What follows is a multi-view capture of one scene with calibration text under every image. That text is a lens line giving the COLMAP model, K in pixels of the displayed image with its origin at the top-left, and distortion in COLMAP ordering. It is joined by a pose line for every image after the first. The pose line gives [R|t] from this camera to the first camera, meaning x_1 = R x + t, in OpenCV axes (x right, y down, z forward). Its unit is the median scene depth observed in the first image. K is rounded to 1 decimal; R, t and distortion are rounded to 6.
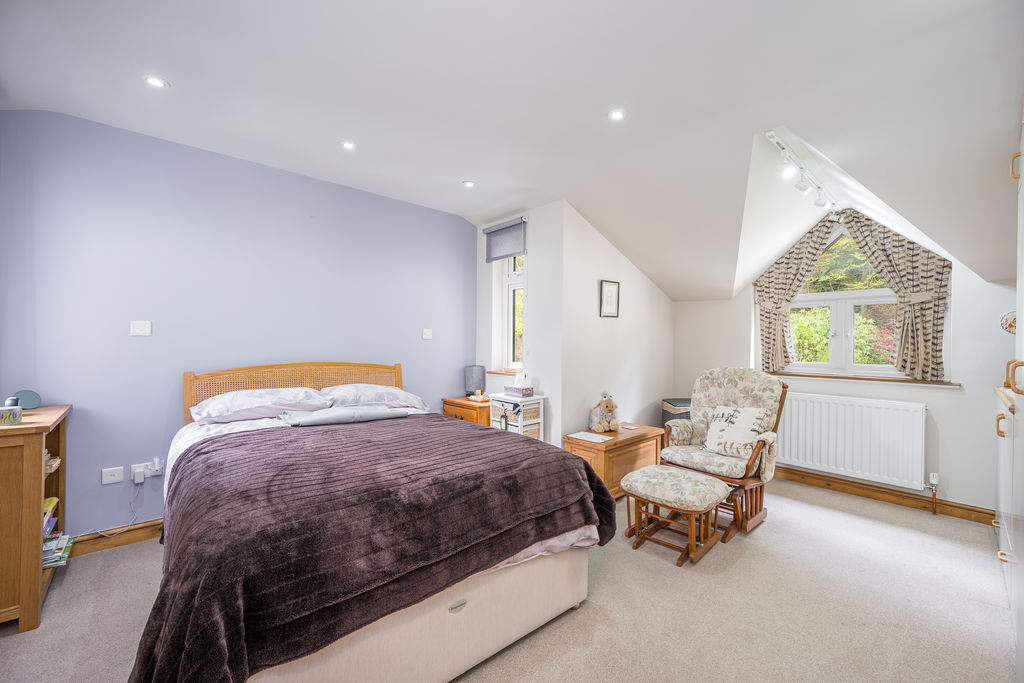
lens RADIAL K [[409.0, 0, 513.0], [0, 409.0, 342.1], [0, 0, 1]] dist [-0.003405, -0.000747]
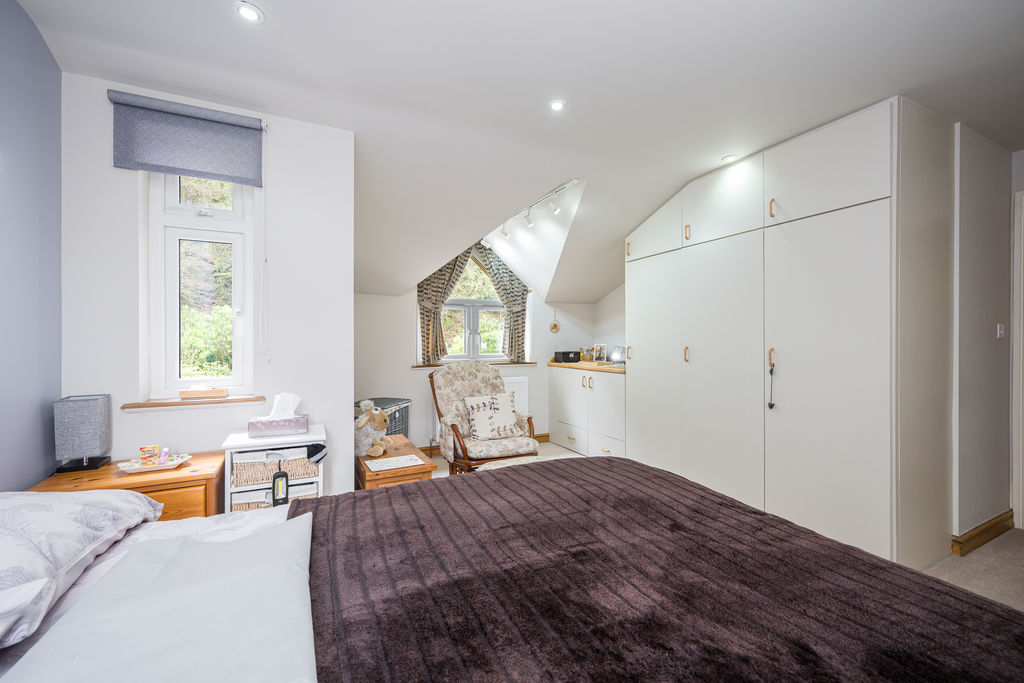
lens RADIAL K [[409.0, 0, 515.5], [0, 409.0, 341.2], [0, 0, 1]] dist [-0.003405, -0.000747]
pose [[0.270450, -0.012996, 0.962646, -0.464569], [-0.000733, 0.999906, 0.013705, -0.006879], [-0.962734, -0.004412, 0.270415, 0.544852]]
